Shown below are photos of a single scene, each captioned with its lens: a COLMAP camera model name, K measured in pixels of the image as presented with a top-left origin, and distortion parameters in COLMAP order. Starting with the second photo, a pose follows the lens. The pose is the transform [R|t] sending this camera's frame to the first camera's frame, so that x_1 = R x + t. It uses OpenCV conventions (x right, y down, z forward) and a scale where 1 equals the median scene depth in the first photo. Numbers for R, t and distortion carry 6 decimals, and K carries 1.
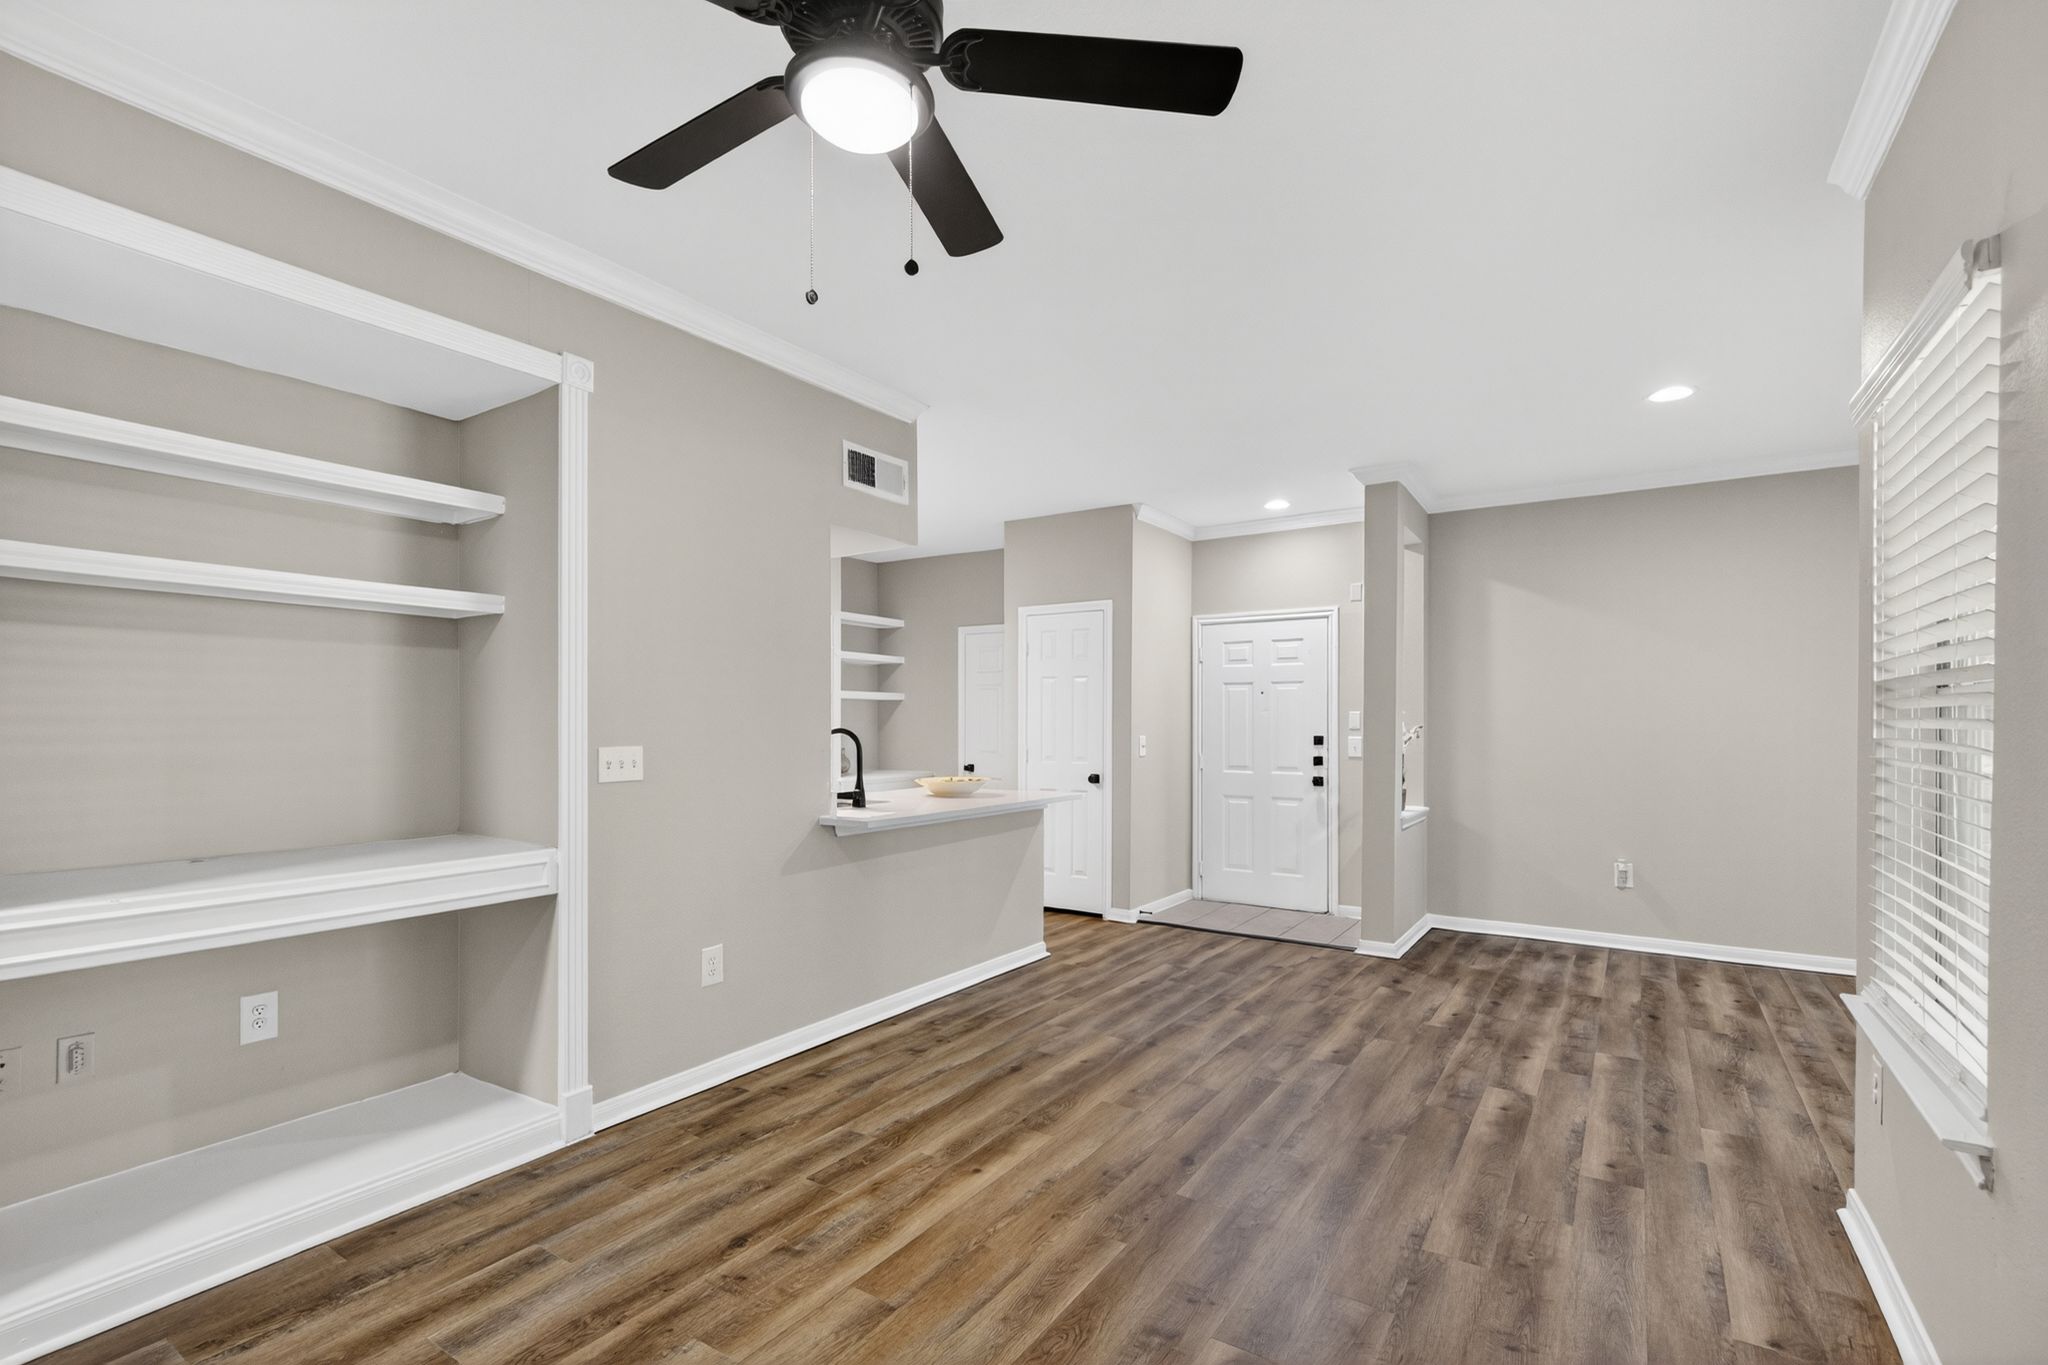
lens RADIAL K [[921.9, 0, 1019.1], [0, 921.9, 726.8], [0, 0, 1]] dist [0.002362, 0.001219]
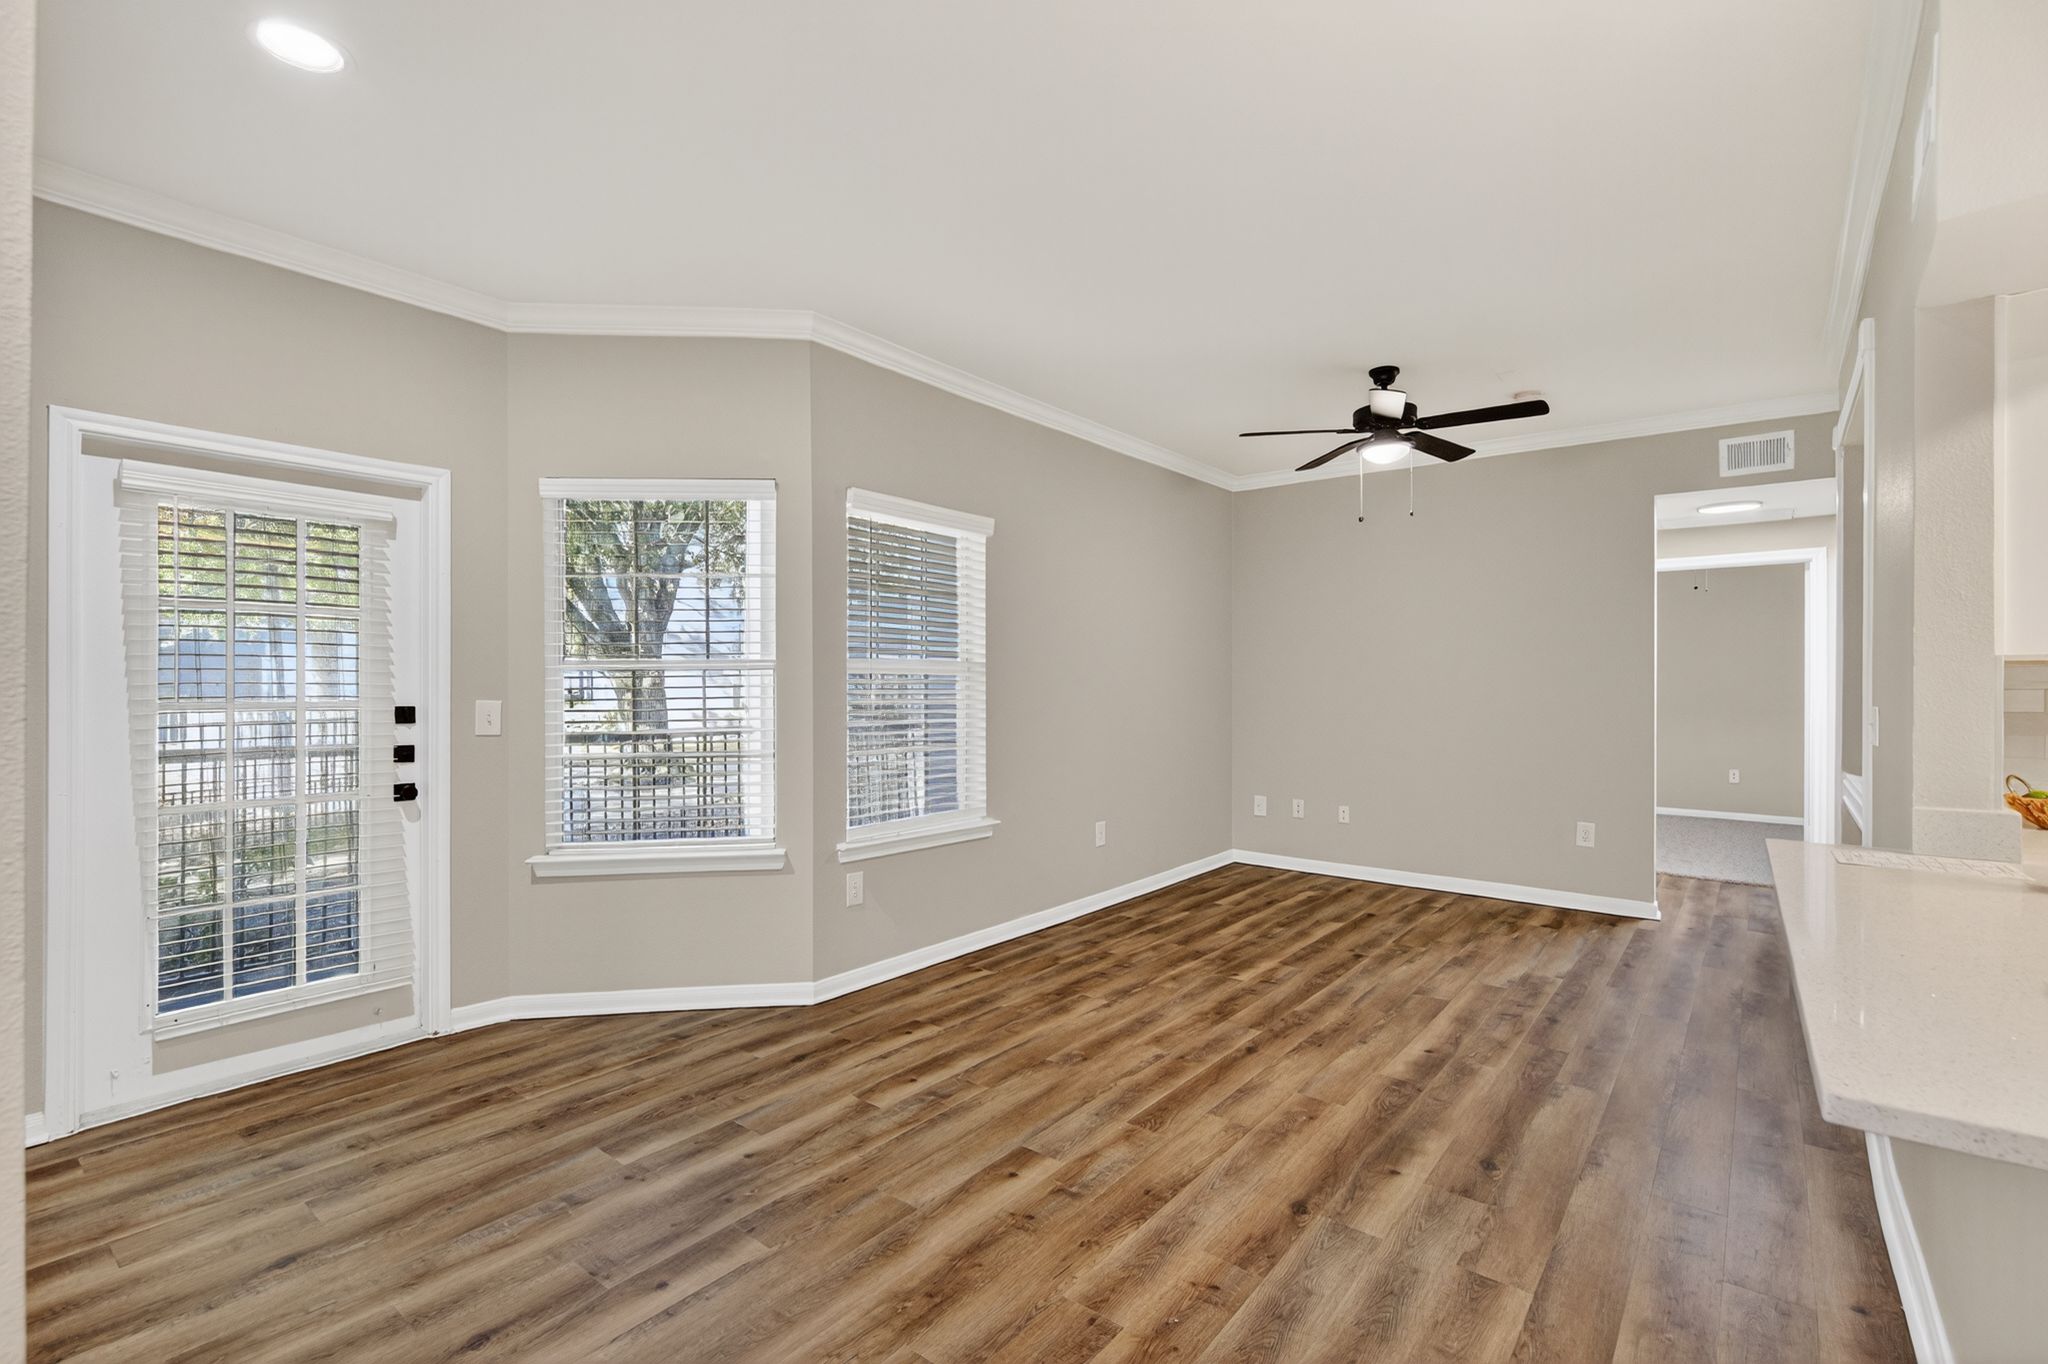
lens RADIAL K [[921.9, 0, 1021.6], [0, 921.9, 689.4], [0, 0, 1]] dist [0.002362, 0.001219]
pose [[-0.995656, -0.004271, 0.093009, 0.236754], [-0.003638, 0.999969, 0.006969, -0.000851], [-0.093036, 0.006600, -0.995641, 1.417617]]
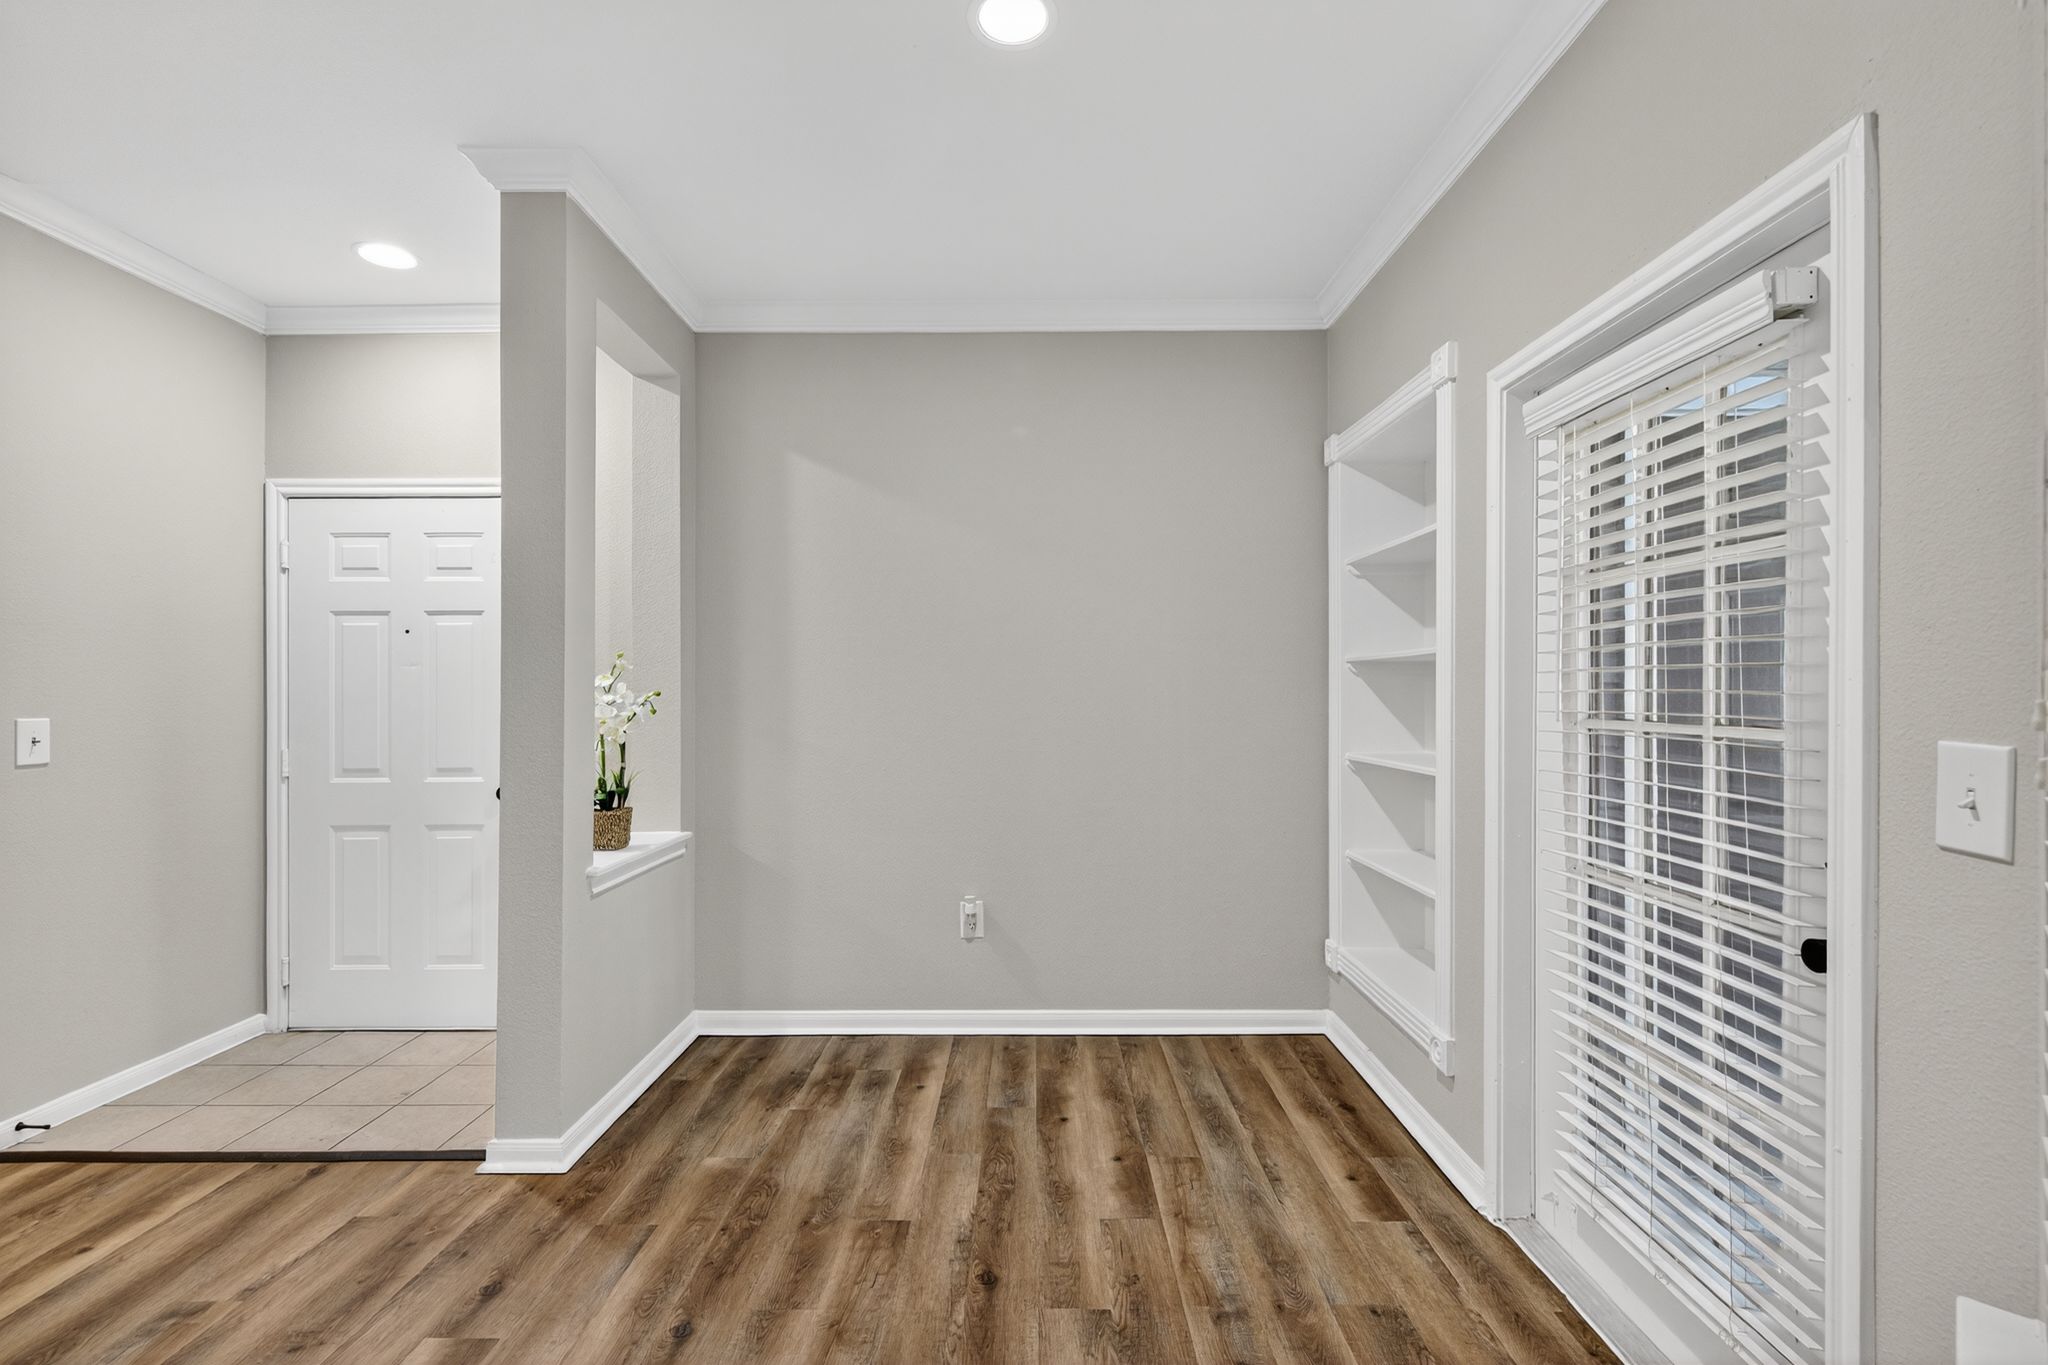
lens RADIAL K [[921.9, 0, 1018.4], [0, 921.9, 688.4], [0, 0, 1]] dist [0.002362, 0.001219]
pose [[0.837697, -0.002644, 0.546129, 0.420590], [0.007022, 0.999958, -0.005929, 0.003393], [-0.546090, 0.008801, 0.837680, 0.561261]]
